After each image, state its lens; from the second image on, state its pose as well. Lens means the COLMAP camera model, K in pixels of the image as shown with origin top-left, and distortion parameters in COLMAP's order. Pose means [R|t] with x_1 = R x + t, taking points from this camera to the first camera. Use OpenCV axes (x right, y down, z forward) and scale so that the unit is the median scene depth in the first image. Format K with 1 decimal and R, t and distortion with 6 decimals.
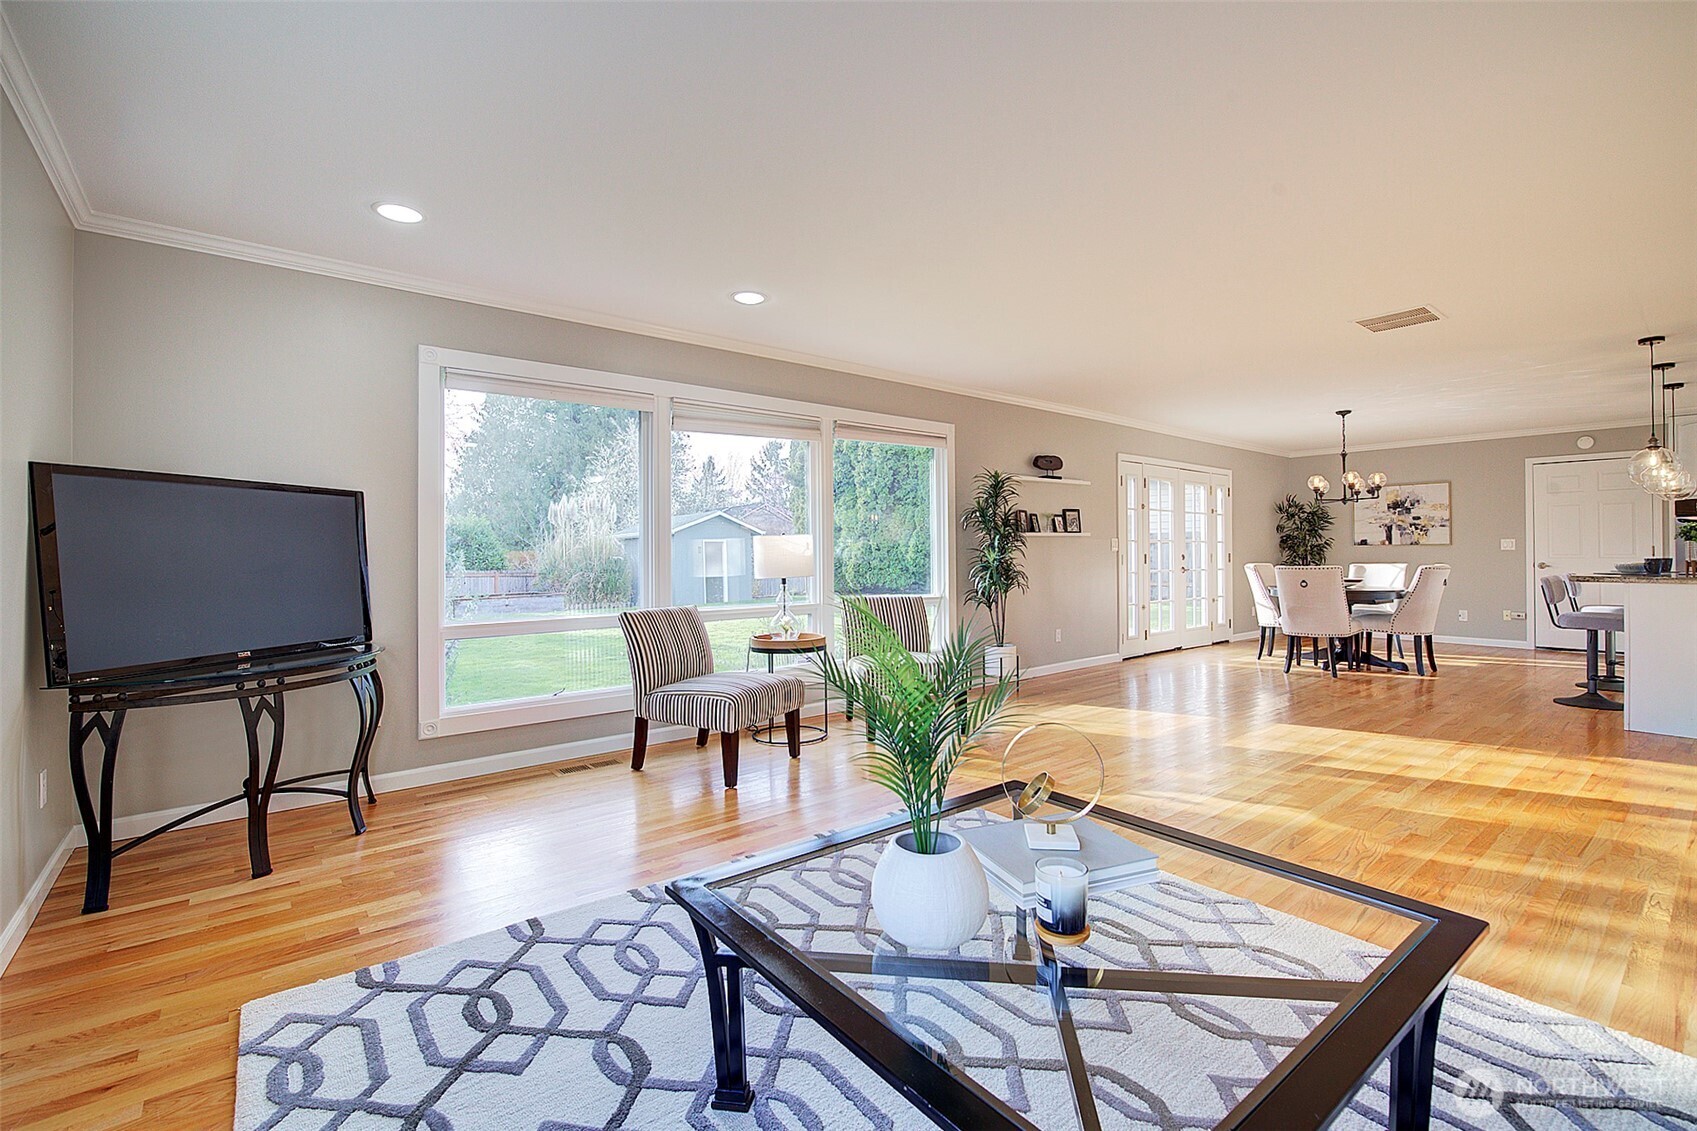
lens RADIAL K [[755.3, 0, 848.5], [0, 755.3, 565.5], [0, 0, 1]] dist [-0.008780, 0.000377]
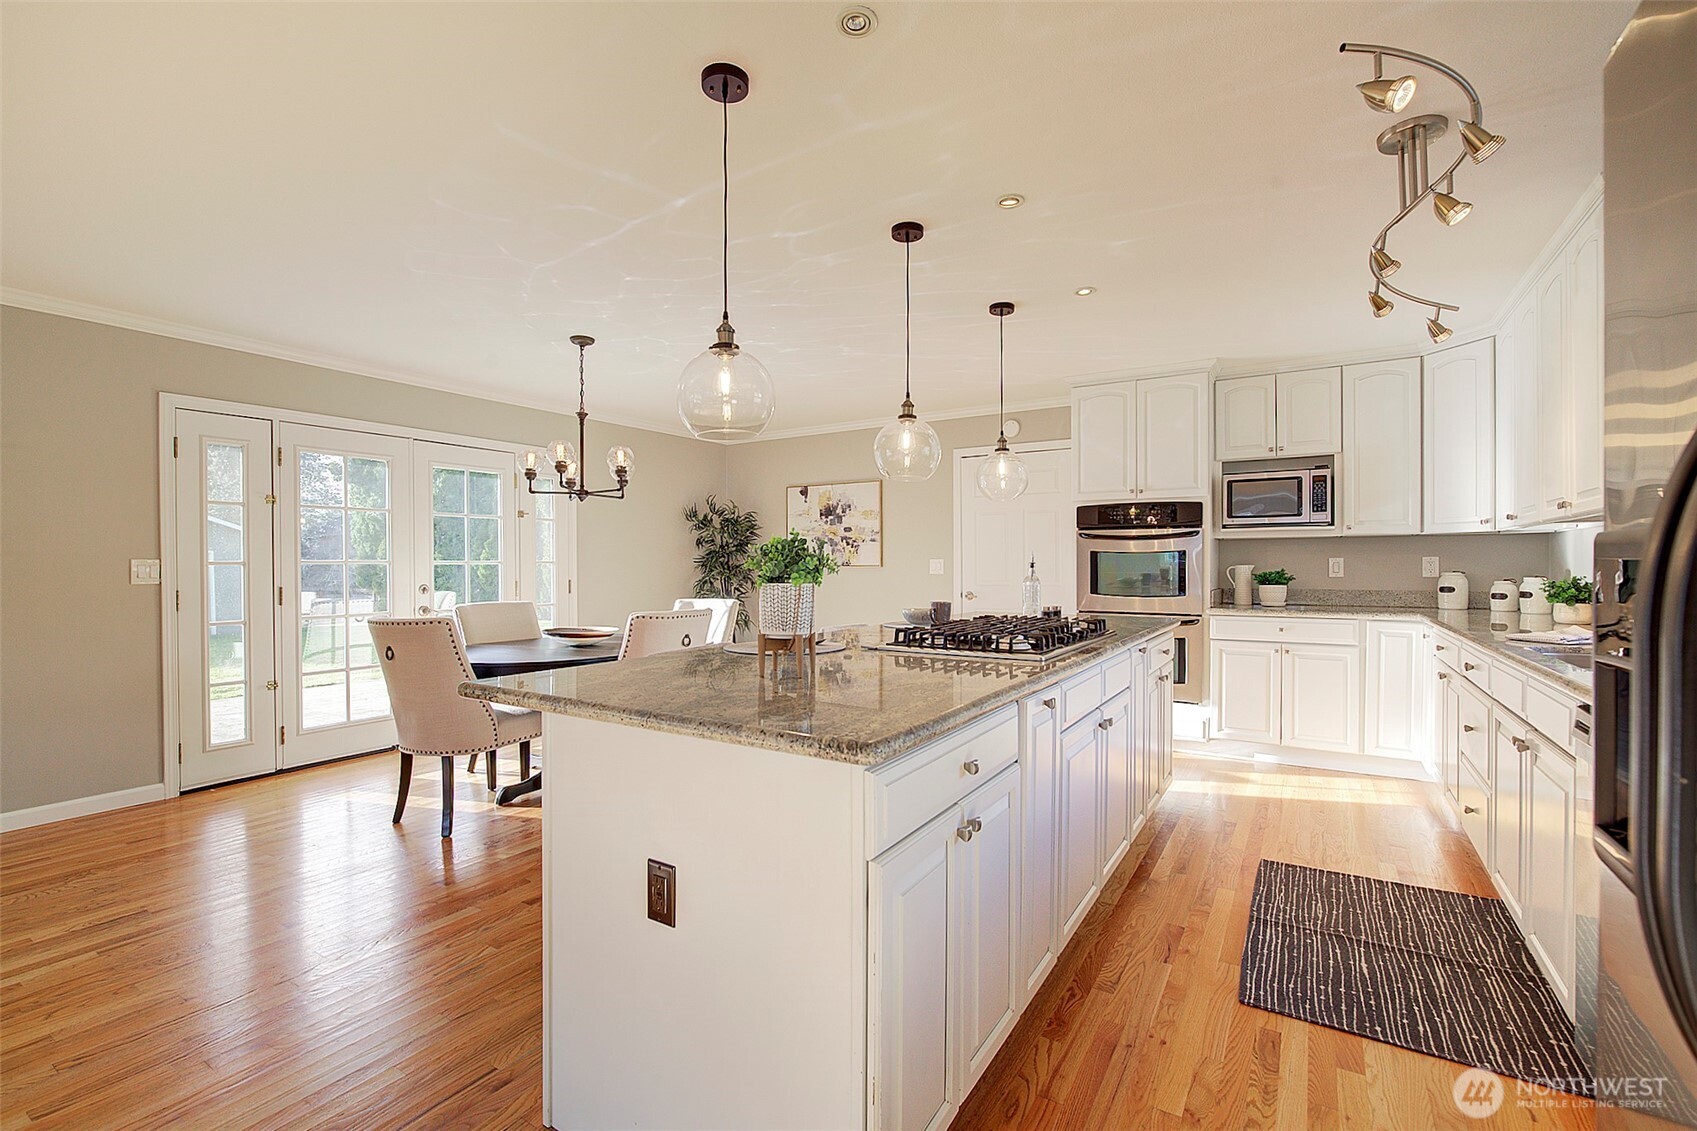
lens RADIAL K [[741.5, 0, 848.5], [0, 741.5, 565.5], [0, 0, 1]] dist [-0.011646, 0.000251]
pose [[0.950686, -0.001398, 0.310150, 0.721946], [0.005880, 0.999891, -0.013518, -0.024856], [-0.310098, 0.014675, 0.950591, 0.427757]]
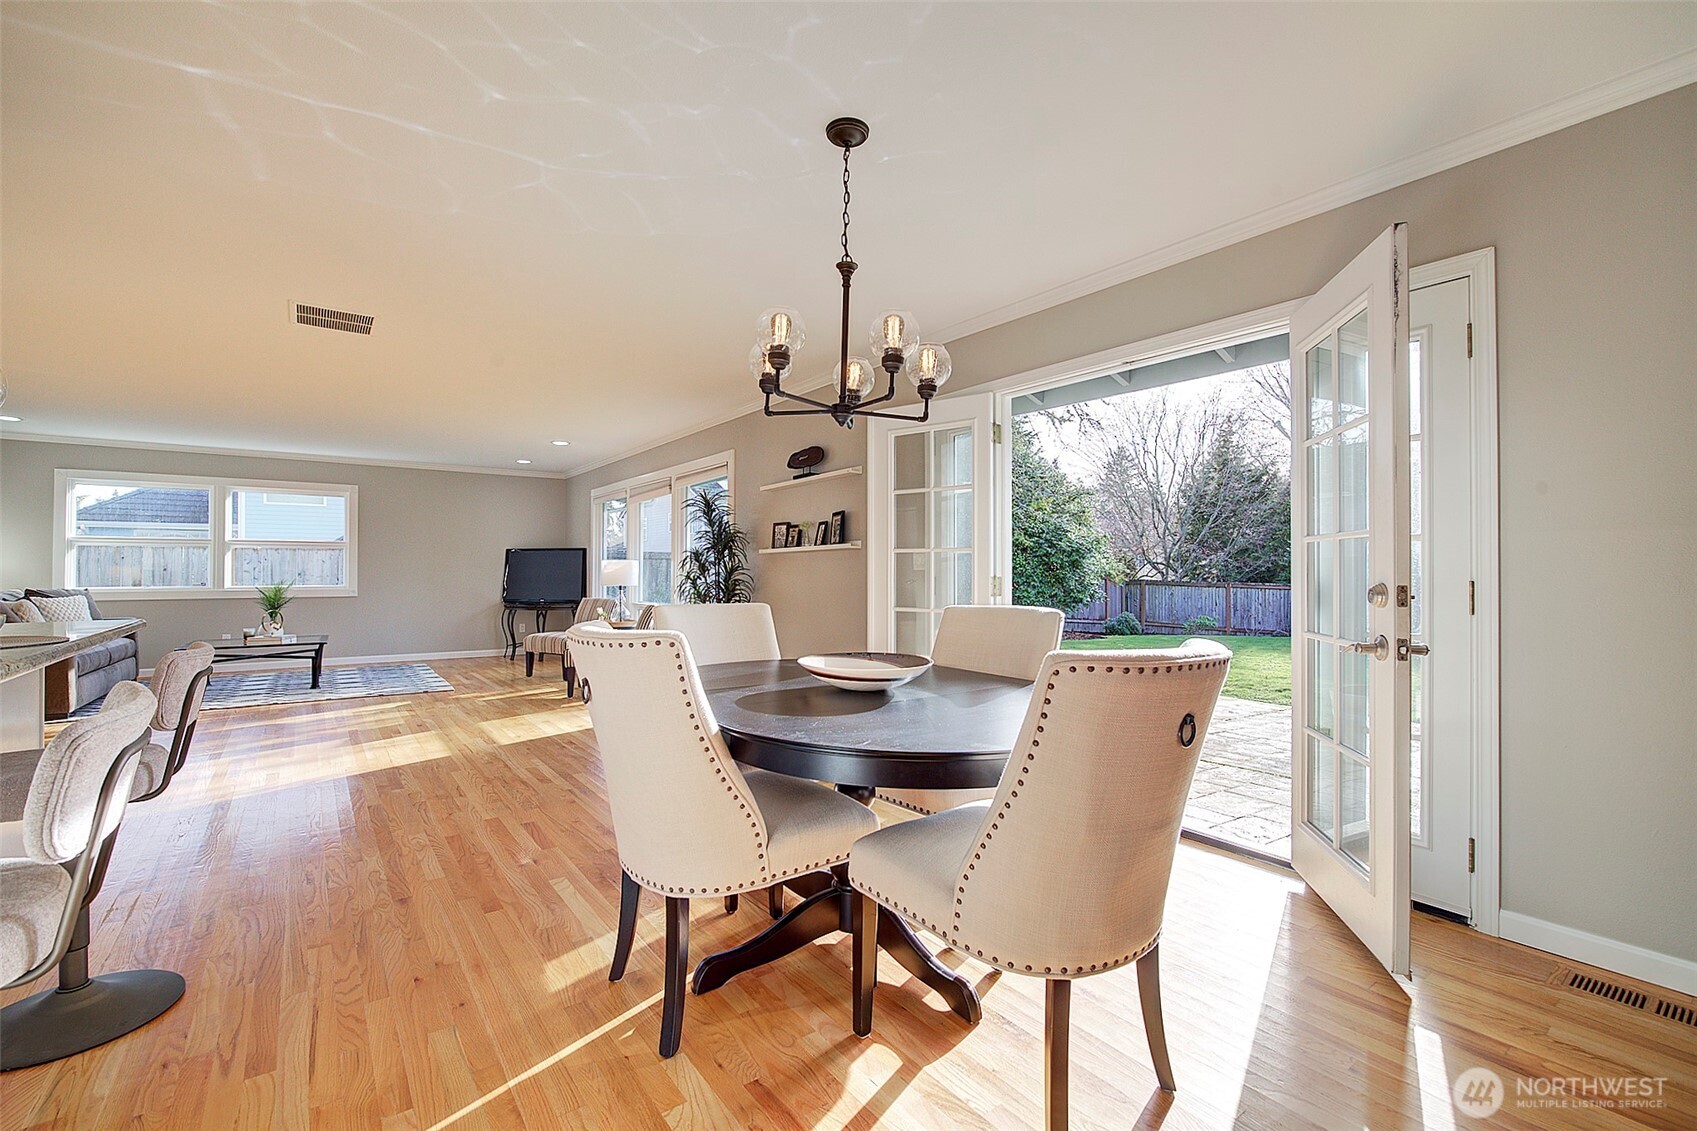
lens RADIAL K [[724.7, 0, 848.5], [0, 724.7, 565.5], [0, 0, 1]] dist [-0.011646, -0.000072]
pose [[-0.041355, 0.001104, -0.999144, 1.019866], [-0.013107, 0.999913, 0.001648, -0.025625], [0.999059, 0.013164, -0.041337, 1.075205]]
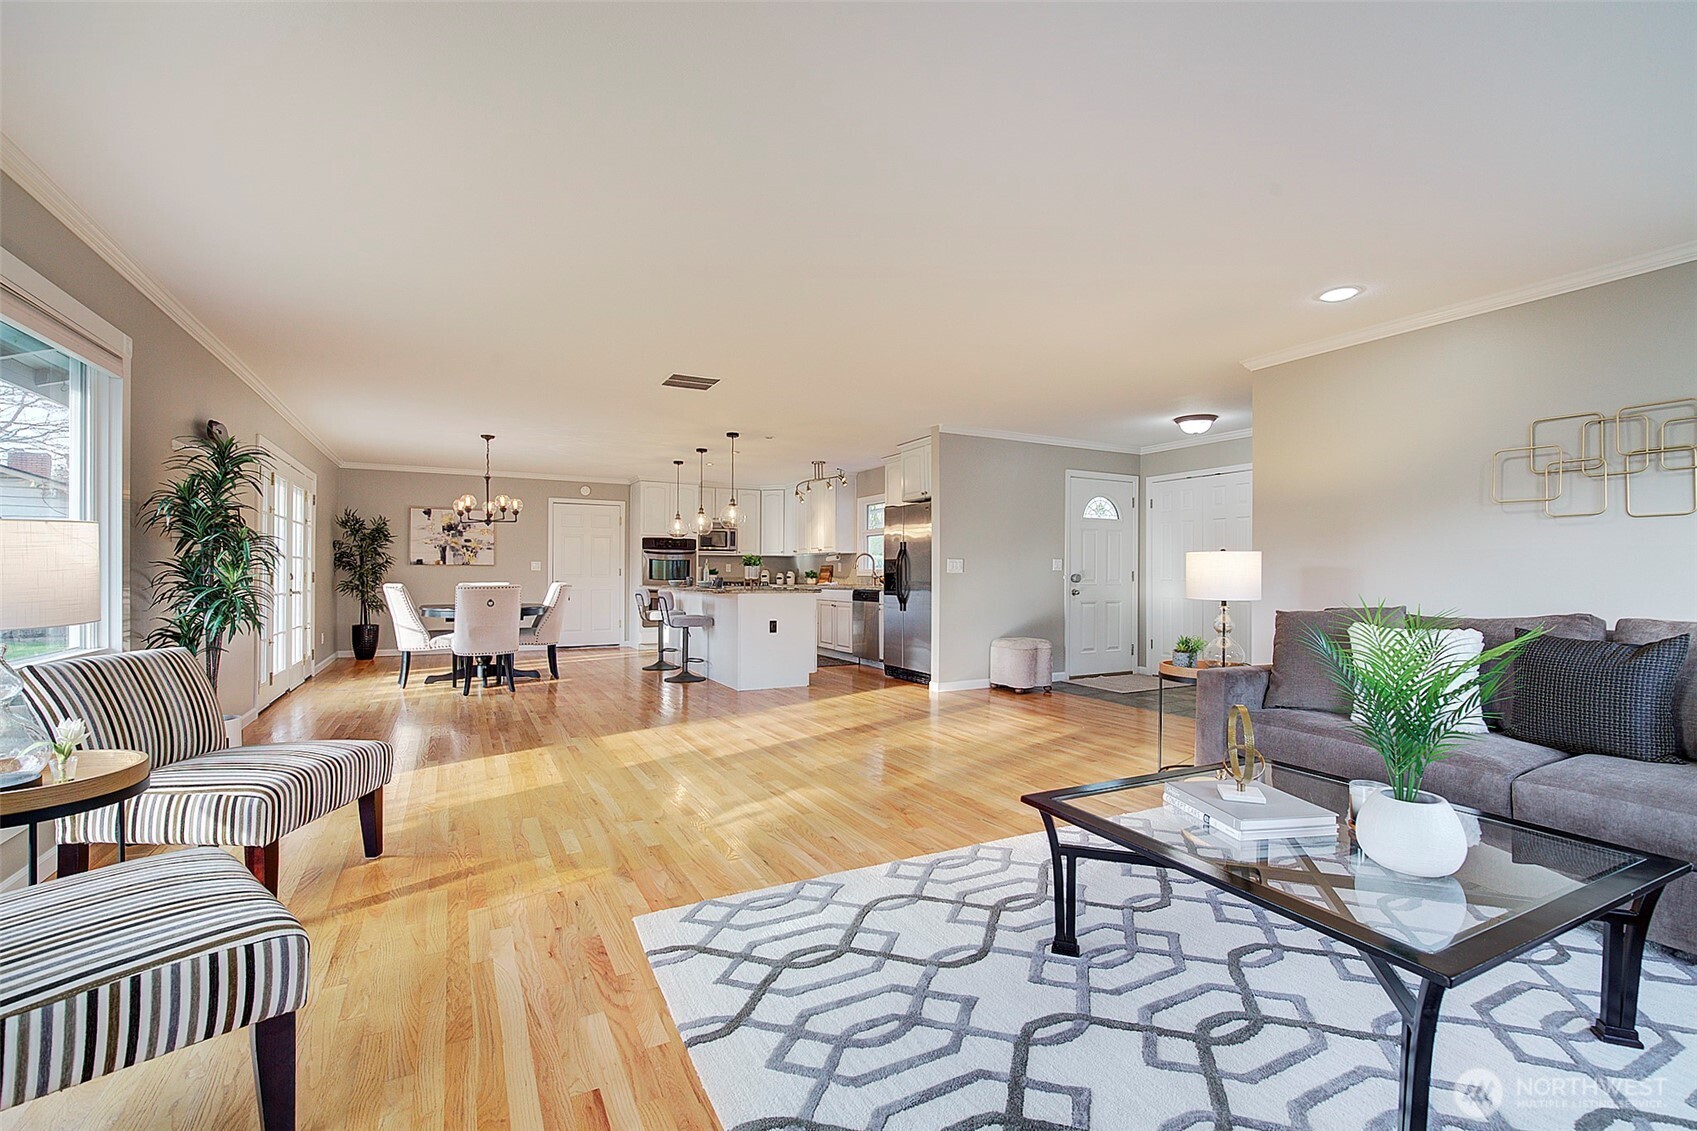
lens RADIAL K [[743.3, 0, 848.5], [0, 743.3, 565.5], [0, 0, 1]] dist [-0.012218, 0.000115]
pose [[0.197179, 0.015734, 0.980241, -0.259527], [0.010399, 0.999781, -0.018140, -0.002291], [-0.980312, 0.013770, 0.196972, 0.330987]]
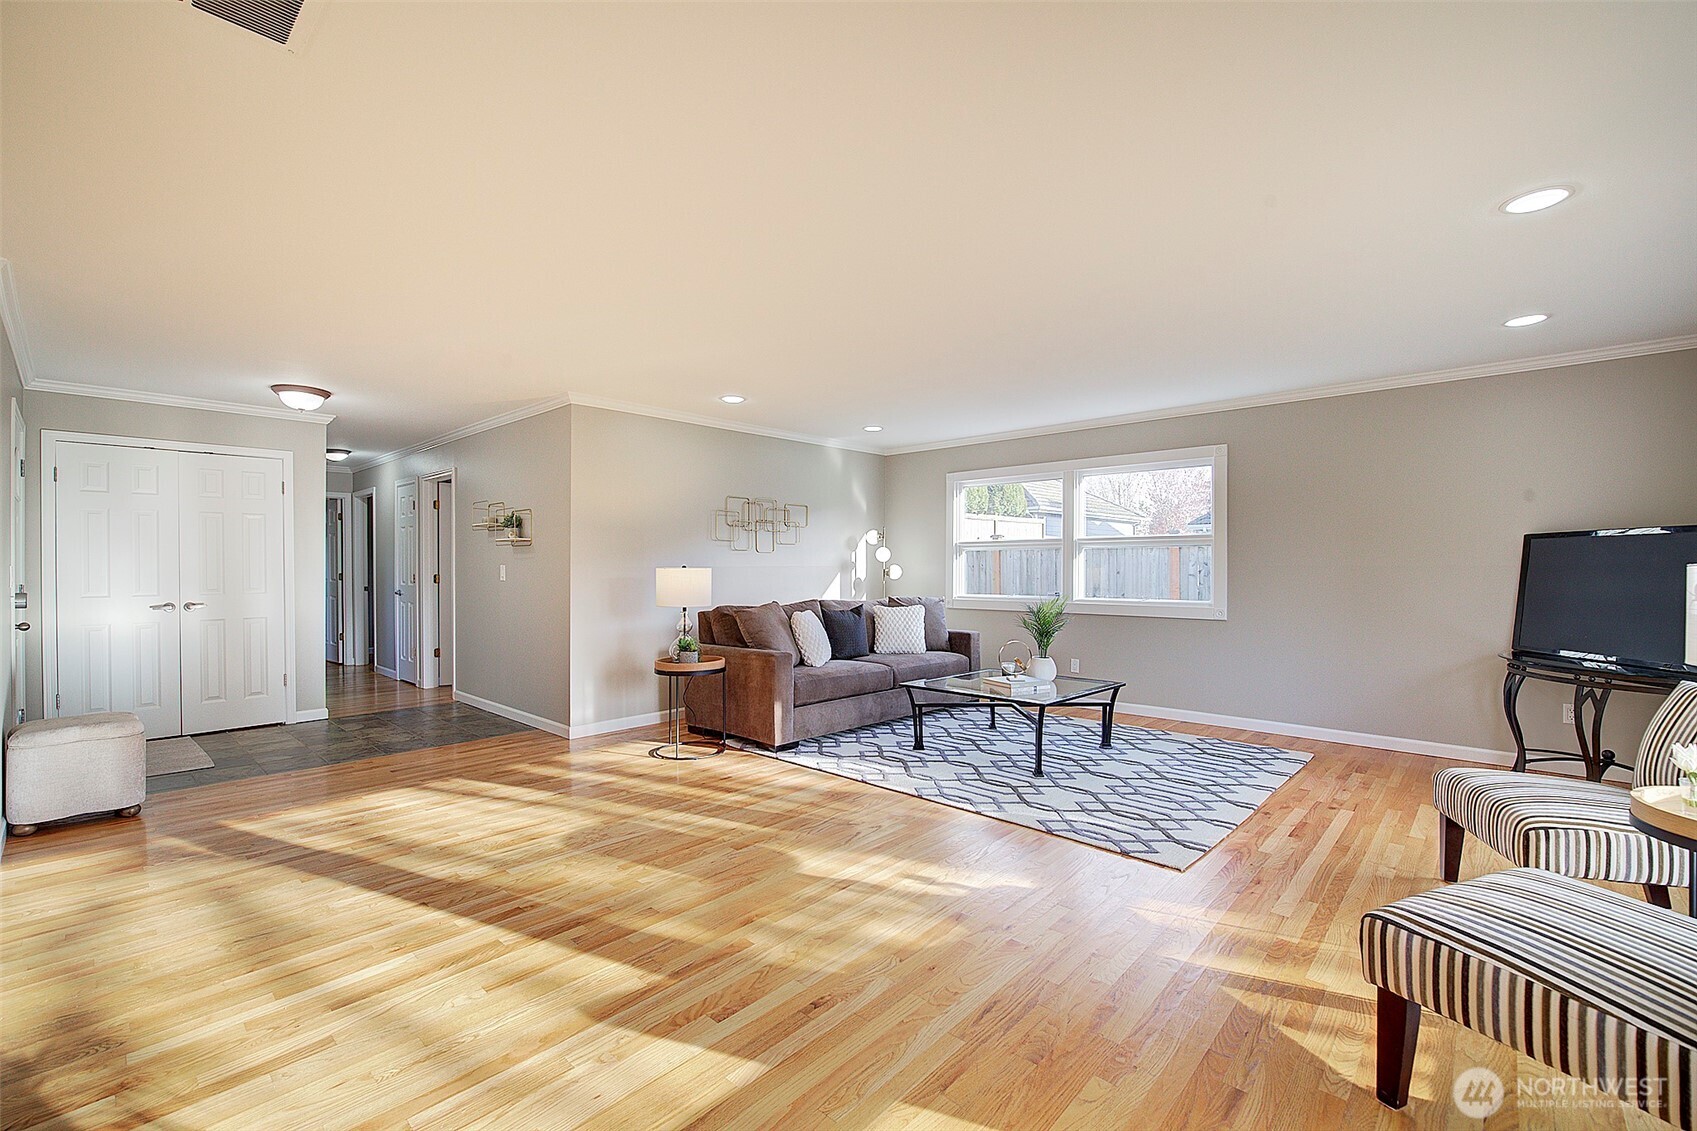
lens RADIAL K [[724.7, 0, 848.5], [0, 724.7, 565.5], [0, 0, 1]] dist [-0.011646, -0.000072]
pose [[-0.989635, 0.007033, -0.143435, 0.318721], [0.004961, 0.999878, 0.014798, -0.032598], [0.143522, 0.013933, -0.989549, 0.892957]]
